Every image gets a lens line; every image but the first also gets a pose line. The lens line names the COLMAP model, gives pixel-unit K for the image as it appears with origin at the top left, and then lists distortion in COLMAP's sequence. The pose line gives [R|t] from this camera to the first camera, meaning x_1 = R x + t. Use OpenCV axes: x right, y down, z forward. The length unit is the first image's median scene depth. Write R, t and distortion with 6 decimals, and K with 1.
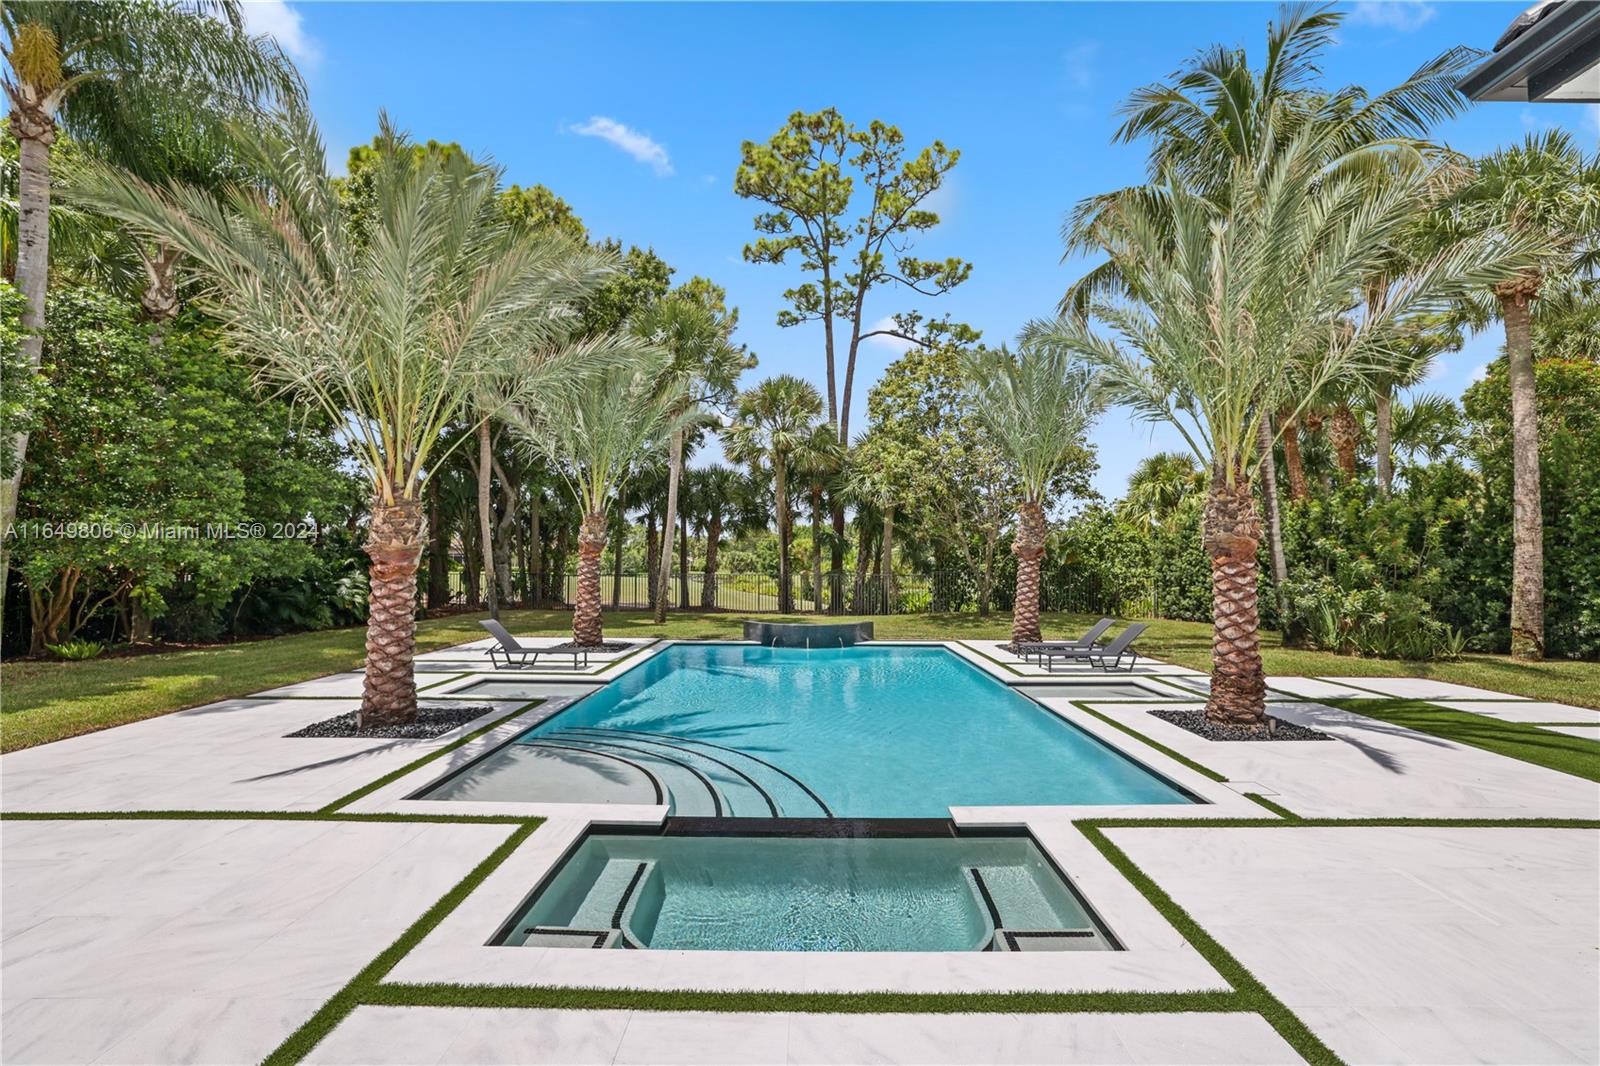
lens RADIAL K [[689.6, 0, 808.0], [0, 689.6, 539.8], [0, 0, 1]] dist [-0.040408, 0.009344]
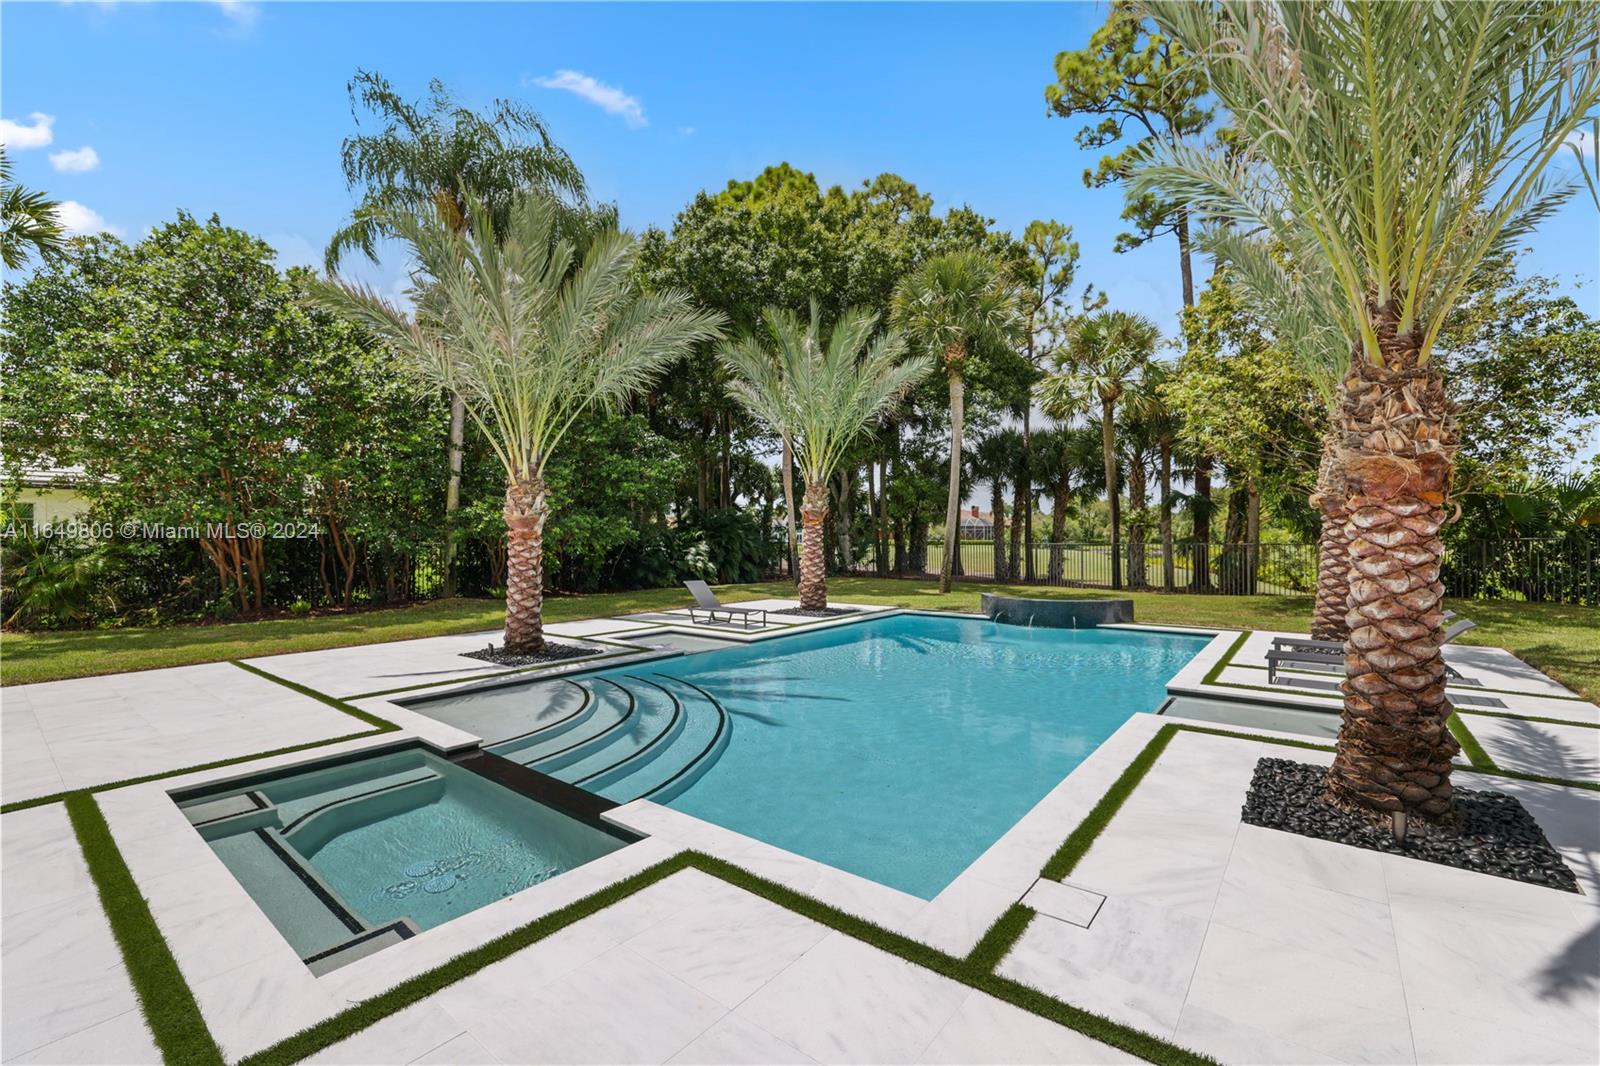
lens RADIAL K [[683.9, 0, 772.1], [0, 683.9, 532.9], [0, 0, 1]] dist [-0.062686, 0.030134]
pose [[0.781185, -0.011777, -0.624188, 0.296237], [0.029977, 0.999376, 0.018662, 0.015767], [0.623579, -0.033290, 0.781051, 0.154401]]
